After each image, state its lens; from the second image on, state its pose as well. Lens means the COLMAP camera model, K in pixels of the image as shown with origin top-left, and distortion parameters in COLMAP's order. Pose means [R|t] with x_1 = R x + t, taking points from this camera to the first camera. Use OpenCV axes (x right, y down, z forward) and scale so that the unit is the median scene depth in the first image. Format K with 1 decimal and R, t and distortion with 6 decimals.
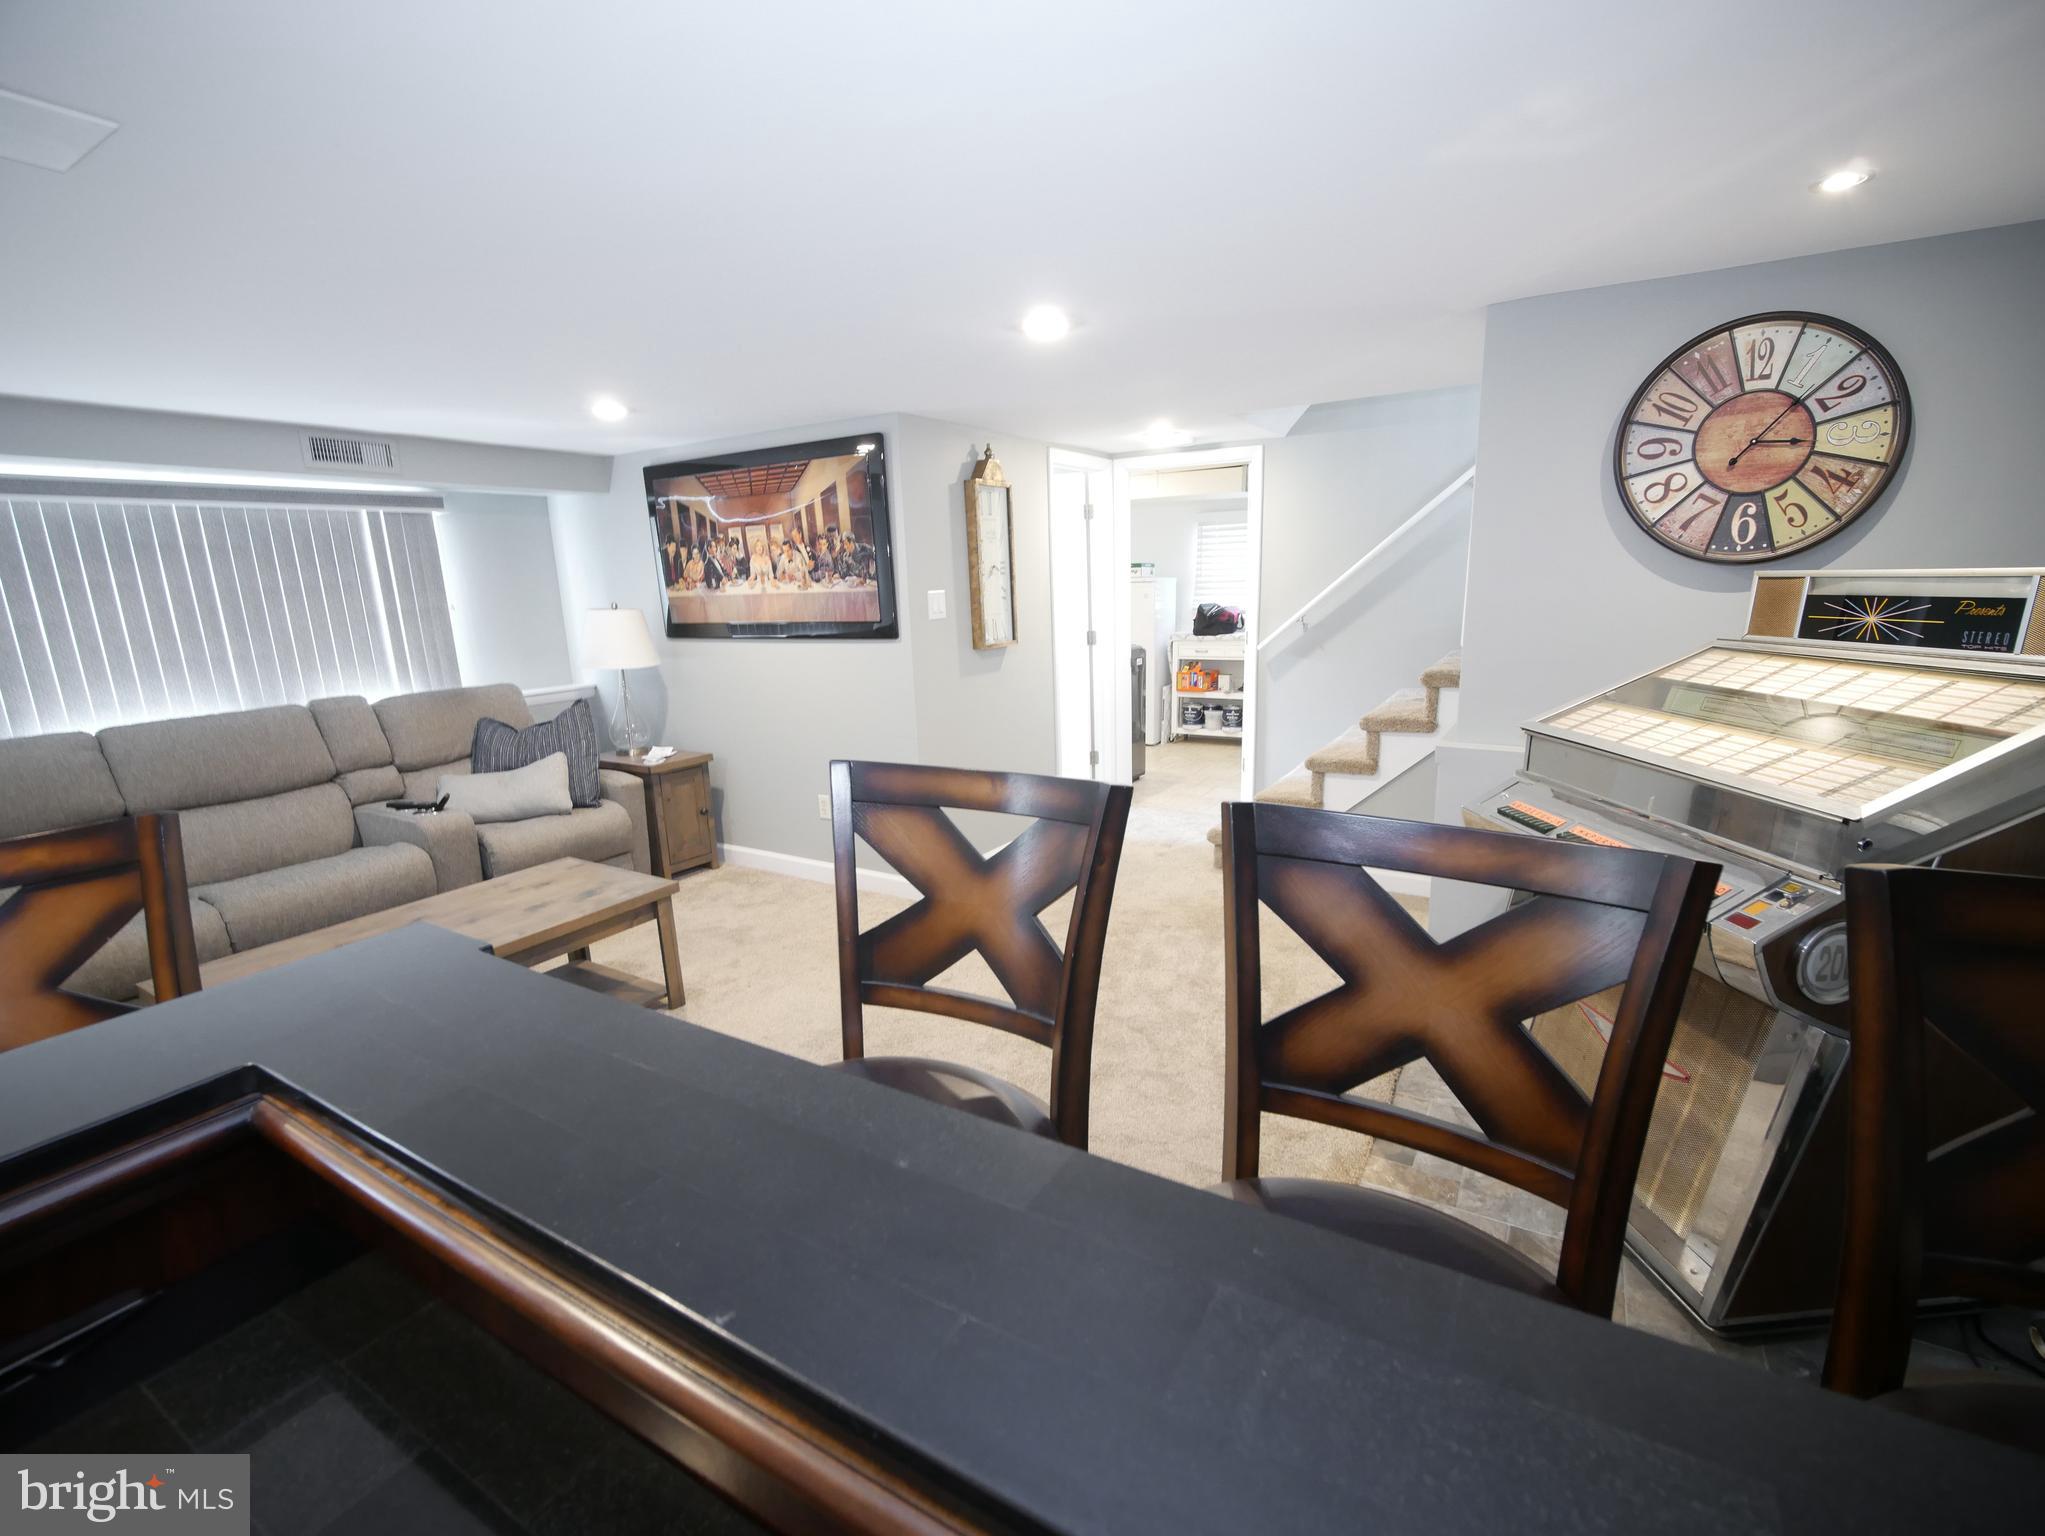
lens RADIAL K [[902.0, 0, 1002.3], [0, 902.0, 761.0], [0, 0, 1]] dist [-0.016448, -0.000299]
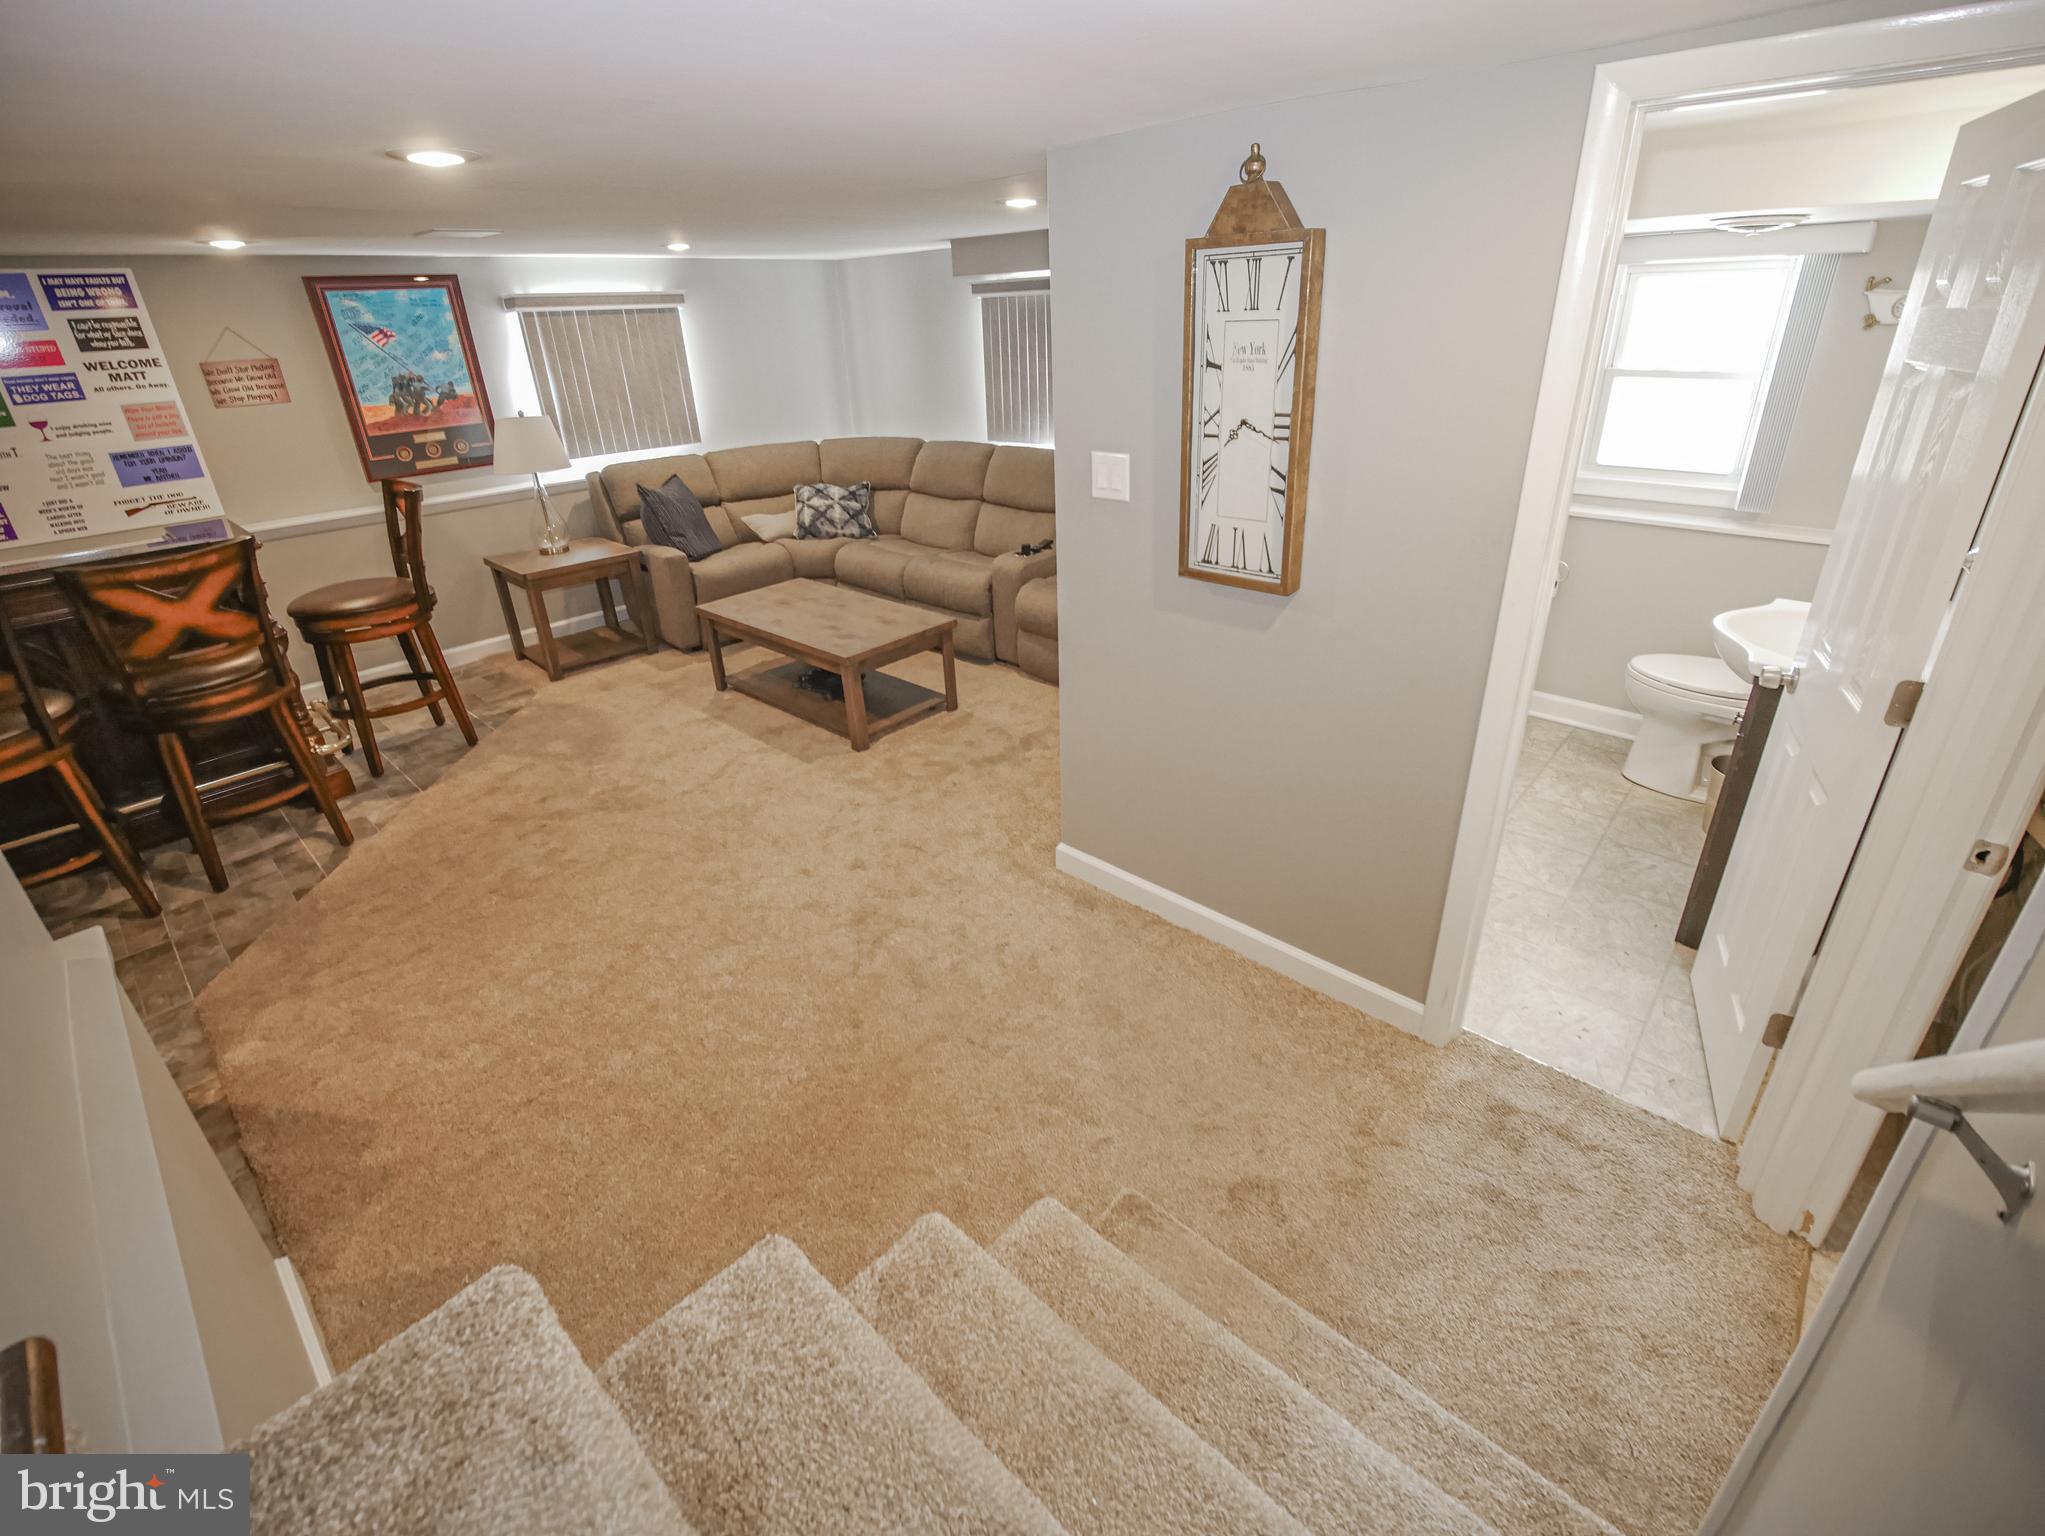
lens RADIAL K [[922.6, 0, 1031.6], [0, 922.6, 754.3], [0, 0, 1]] dist [-0.016906, -0.000663]
pose [[-0.193398, 0.467360, -0.862654, 0.560492], [-0.150606, 0.854691, 0.496810, -0.316375], [0.969492, 0.226003, -0.094909, 1.062975]]
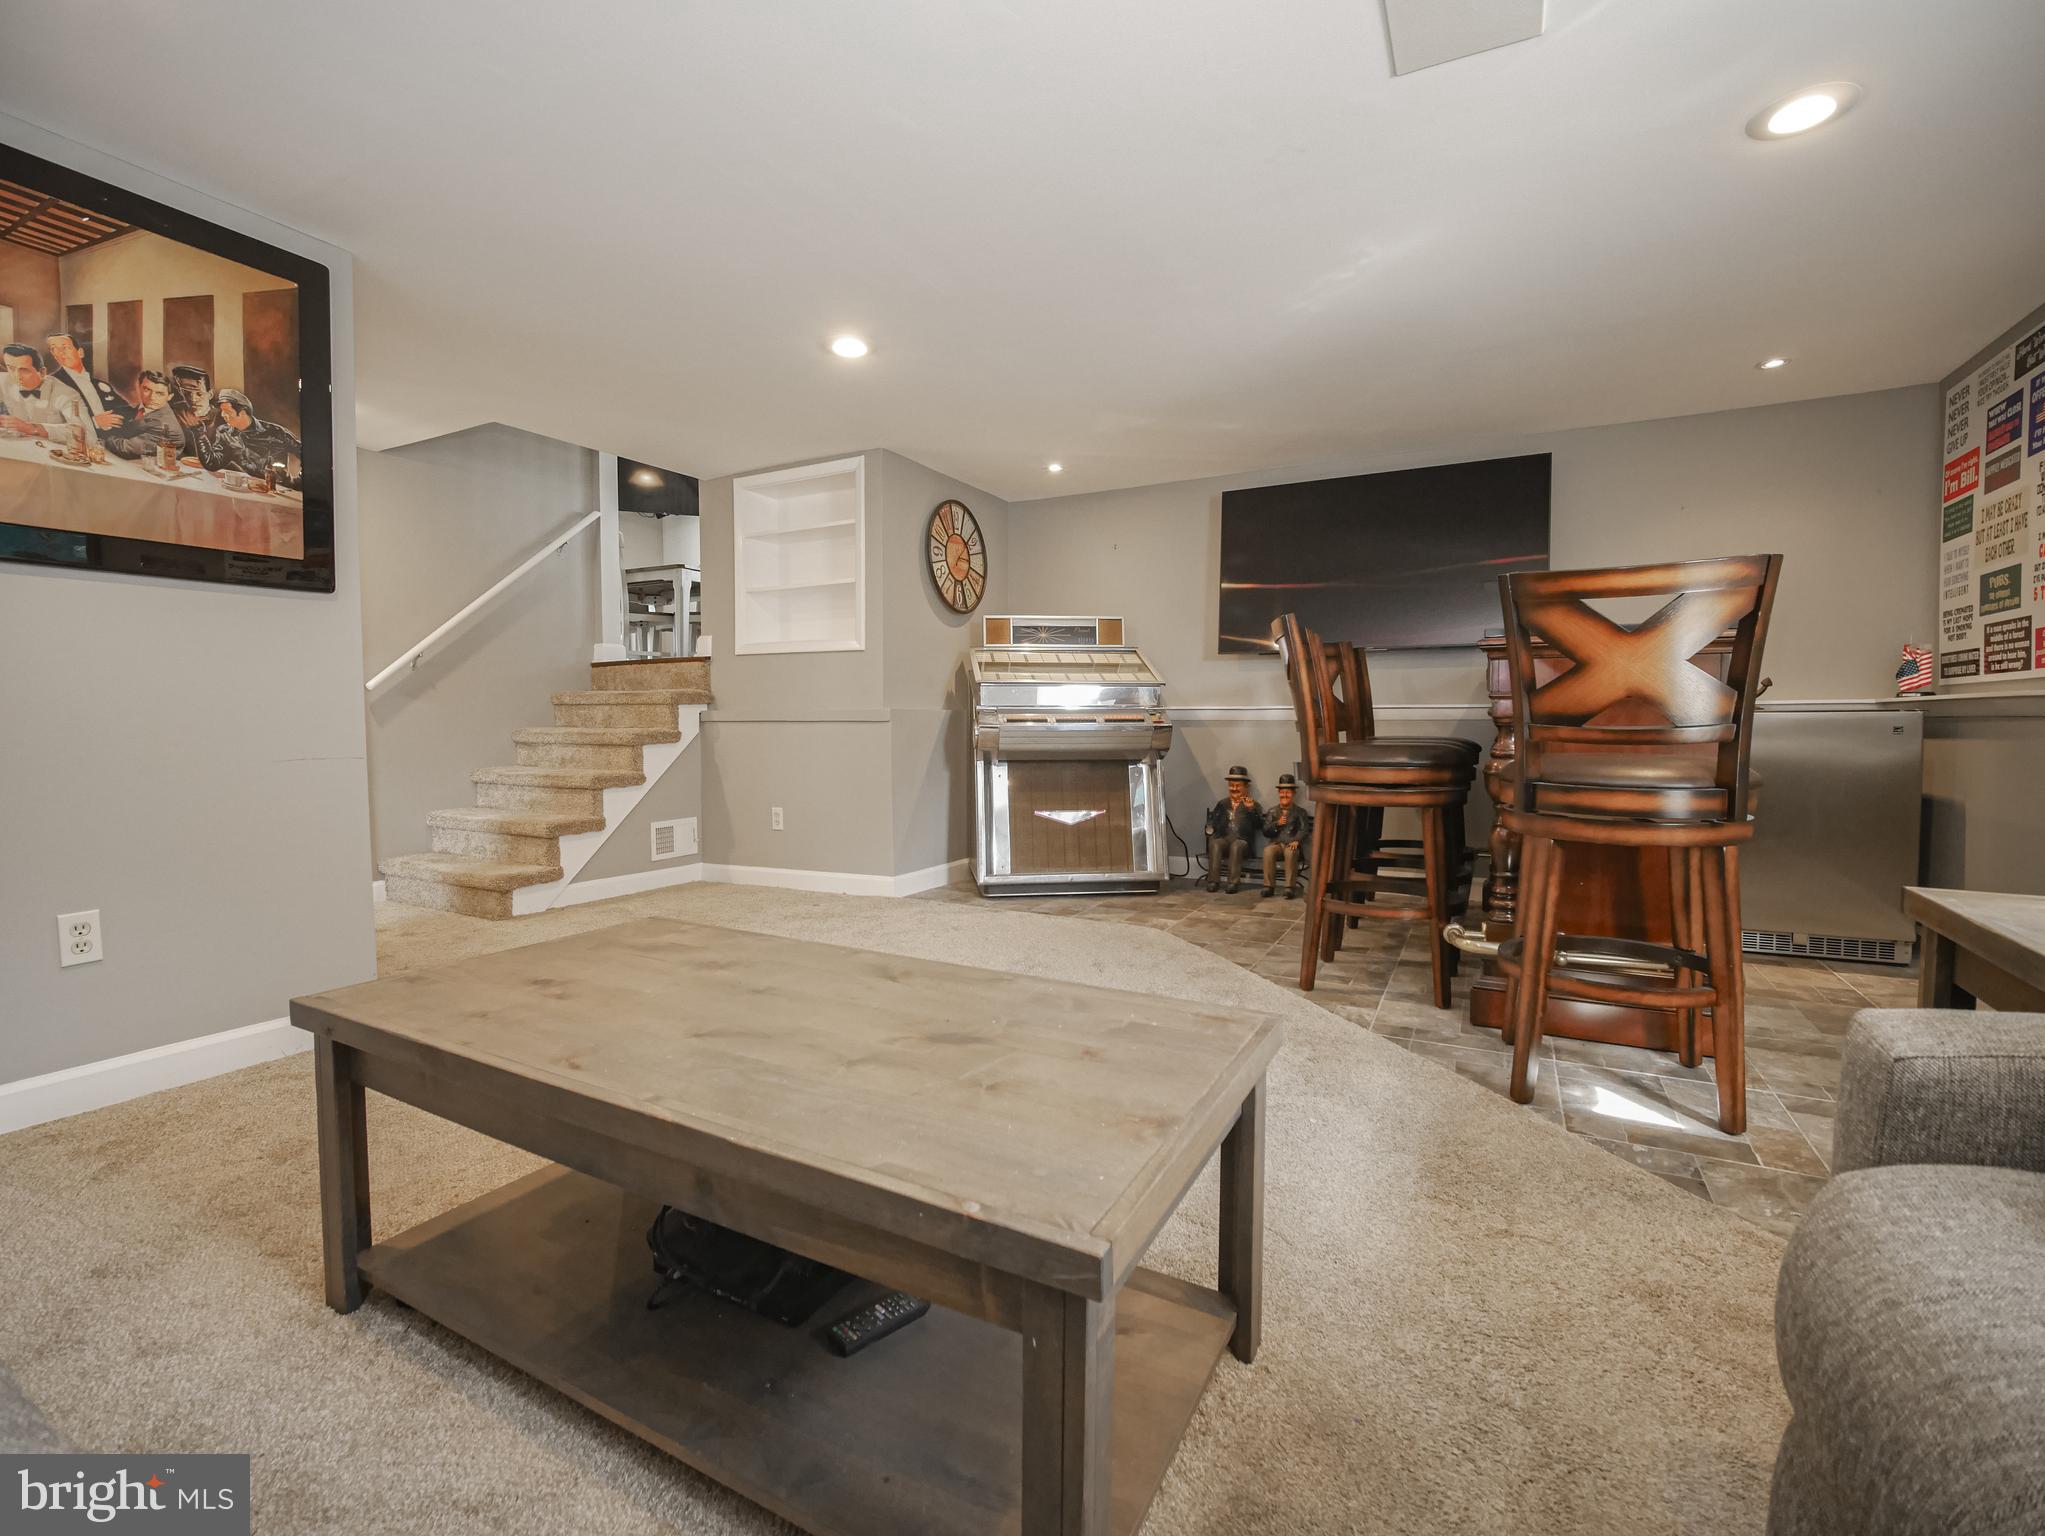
lens RADIAL K [[902.0, 0, 1002.3], [0, 902.0, 761.0], [0, 0, 1]] dist [-0.016448, -0.000299]
pose [[-0.039269, -0.014634, 0.999122, -0.740806], [0.195979, 0.980360, 0.022062, 0.053544], [-0.979822, 0.196673, -0.035629, 0.586769]]
